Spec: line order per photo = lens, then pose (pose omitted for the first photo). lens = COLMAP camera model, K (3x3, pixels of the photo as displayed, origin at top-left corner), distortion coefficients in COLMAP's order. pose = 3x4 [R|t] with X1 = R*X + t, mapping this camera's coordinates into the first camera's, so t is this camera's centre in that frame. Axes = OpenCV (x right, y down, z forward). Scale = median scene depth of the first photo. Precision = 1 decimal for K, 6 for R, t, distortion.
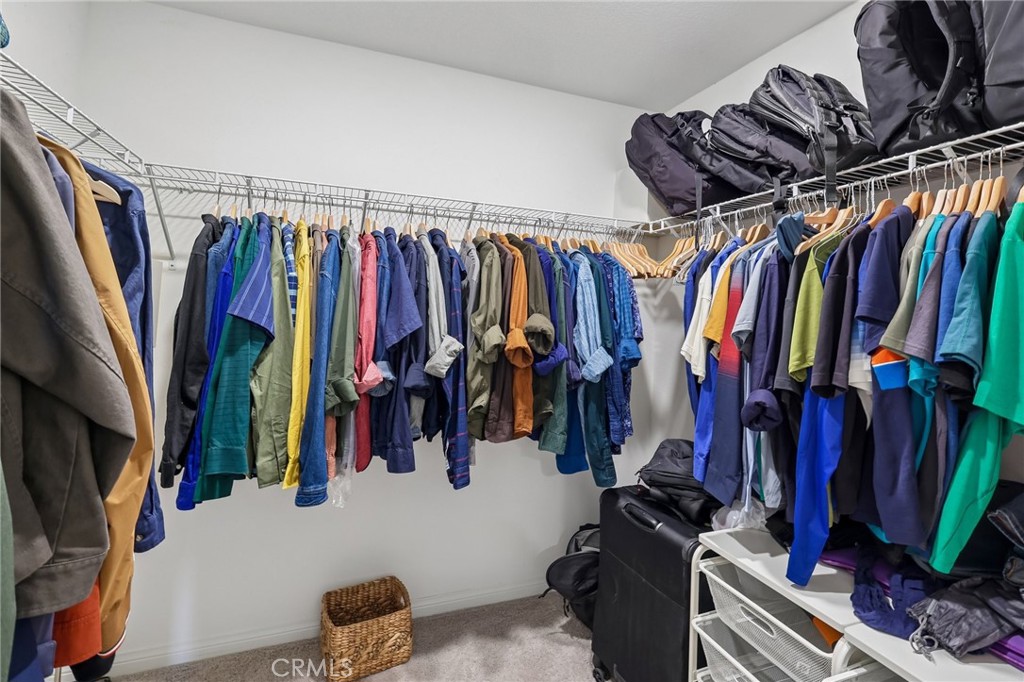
lens RADIAL K [[450.4, 0, 505.9], [0, 450.4, 285.8], [0, 0, 1]] dist [0.005220, 0.000062]
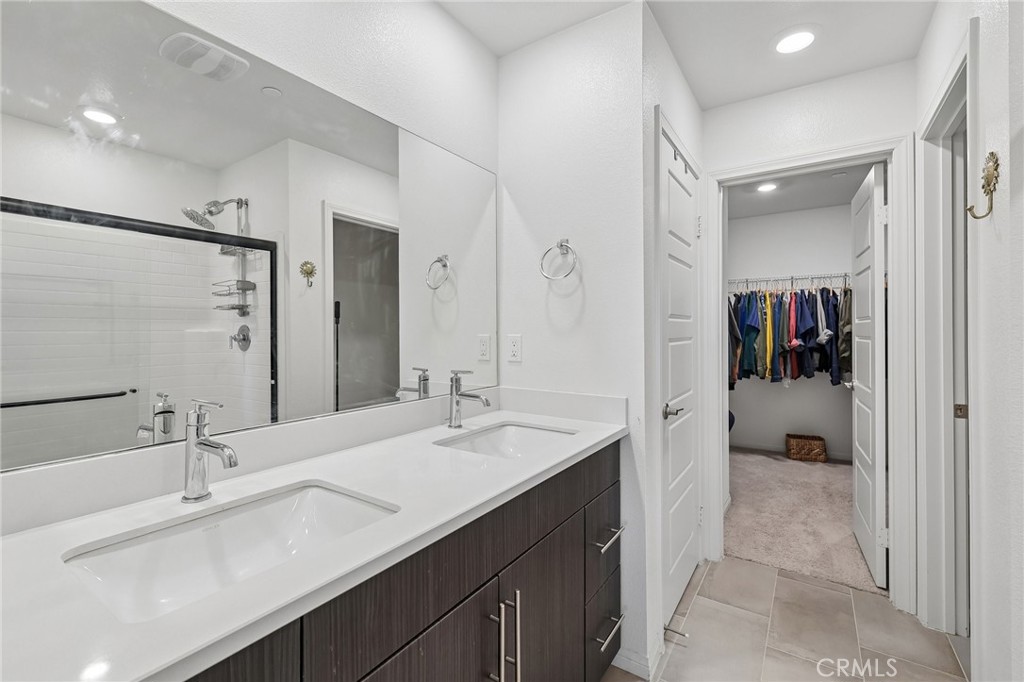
lens RADIAL K [[450.4, 0, 506.7], [0, 450.4, 331.1], [0, 0, 1]] dist [0.005220, 0.000062]
pose [[0.575623, -0.037724, -0.816845, 0.993435], [0.068527, 0.997647, 0.002217, -0.014653], [0.814839, -0.057252, 0.576853, -2.153425]]
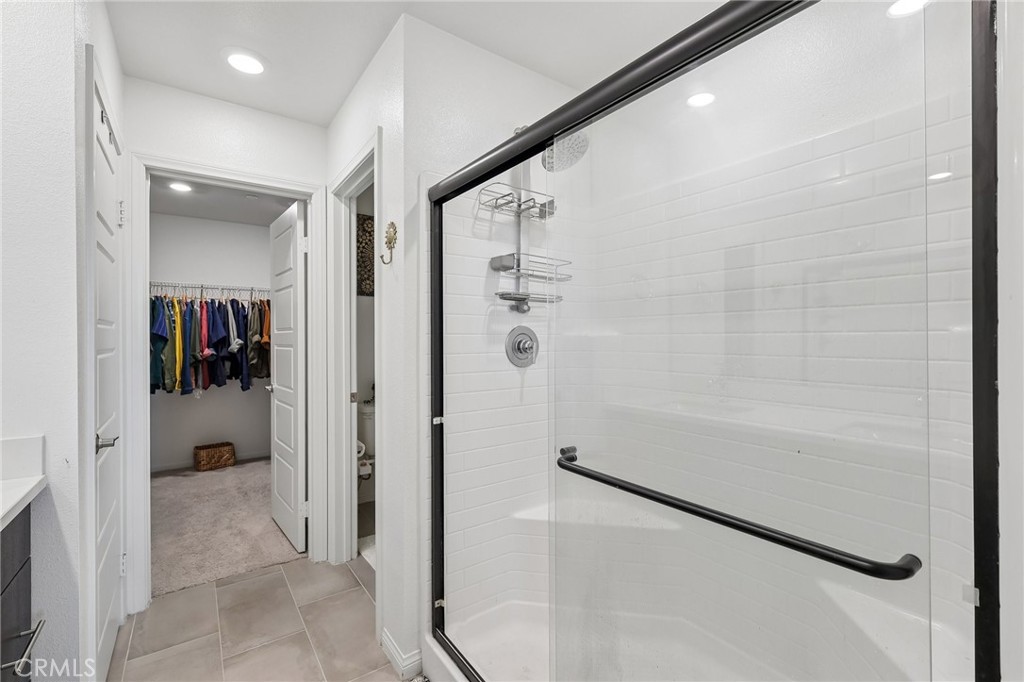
lens RADIAL K [[450.4, 0, 512.8], [0, 450.4, 340.0], [0, 0, 1]] dist [0.005220, 0.000062]
pose [[0.966067, -0.040646, 0.255072, 0.840188], [0.024669, 0.997546, 0.065529, -0.024638], [-0.257110, -0.057014, 0.964699, -2.239924]]
